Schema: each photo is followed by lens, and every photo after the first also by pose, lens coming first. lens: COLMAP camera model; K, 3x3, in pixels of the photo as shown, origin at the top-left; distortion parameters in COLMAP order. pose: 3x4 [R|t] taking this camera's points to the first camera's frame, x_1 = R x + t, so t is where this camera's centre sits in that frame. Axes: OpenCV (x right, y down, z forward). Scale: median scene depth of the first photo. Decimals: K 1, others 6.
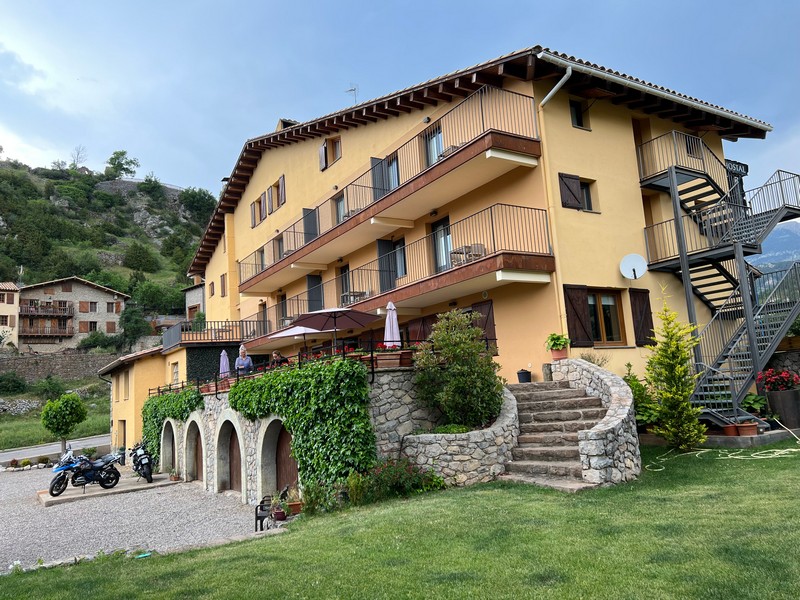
lens RADIAL K [[602.3, 0, 401.1], [0, 602.3, 298.1], [0, 0, 1]] dist [0.057522, -0.065607]
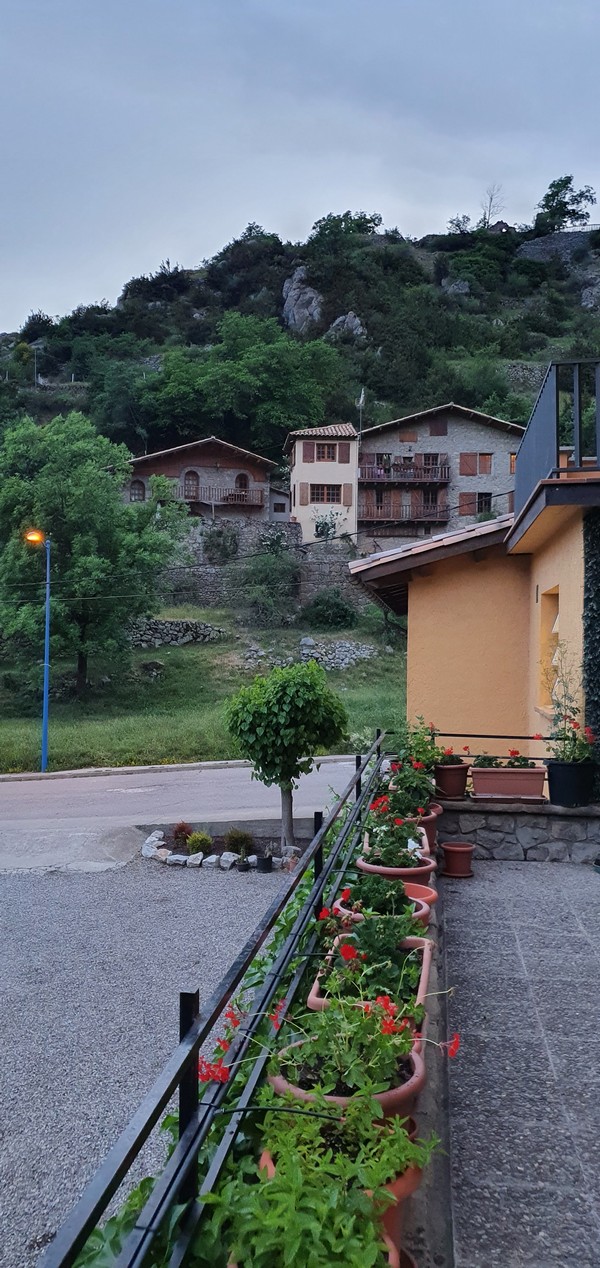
lens RADIAL K [[1032.9, 0, 297.7], [0, 1032.9, 642.3], [0, 0, 1]] dist [0.037731, -0.028295]
pose [[0.767821, 0.066116, -0.637244, -0.055496], [0.041435, 0.987453, 0.152378, 0.017926], [0.639323, -0.143403, 0.755448, 0.183855]]
